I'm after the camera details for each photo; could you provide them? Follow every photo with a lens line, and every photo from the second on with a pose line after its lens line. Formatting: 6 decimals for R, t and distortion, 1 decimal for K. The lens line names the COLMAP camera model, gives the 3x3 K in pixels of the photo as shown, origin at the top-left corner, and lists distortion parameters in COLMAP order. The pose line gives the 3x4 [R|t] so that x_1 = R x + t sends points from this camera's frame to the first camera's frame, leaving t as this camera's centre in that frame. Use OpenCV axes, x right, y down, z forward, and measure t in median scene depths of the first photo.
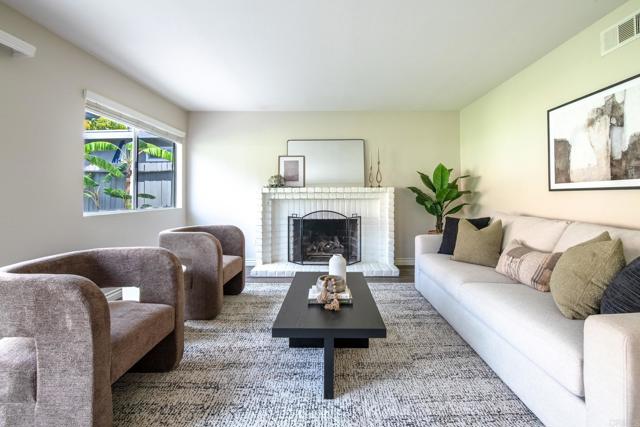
lens RADIAL K [[287.4, 0, 329.7], [0, 287.4, 189.7], [0, 0, 1]] dist [-0.003987, -0.003916]
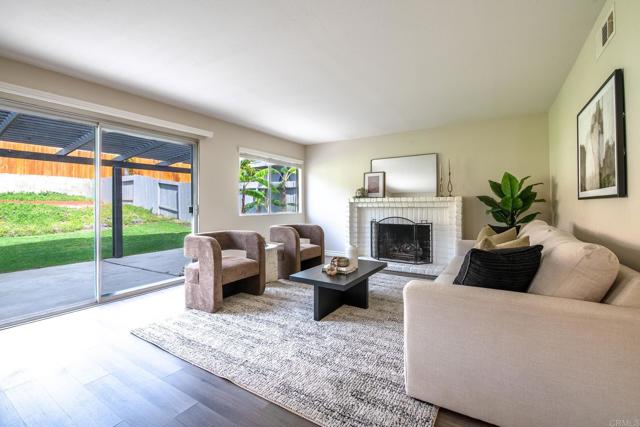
lens RADIAL K [[287.4, 0, 330.0], [0, 287.4, 201.5], [0, 0, 1]] dist [-0.003987, -0.003916]
pose [[0.853239, -0.005990, -0.521486, 0.383626], [0.011810, 0.999900, 0.007838, -0.004288], [0.521387, -0.012846, 0.853224, -0.172393]]
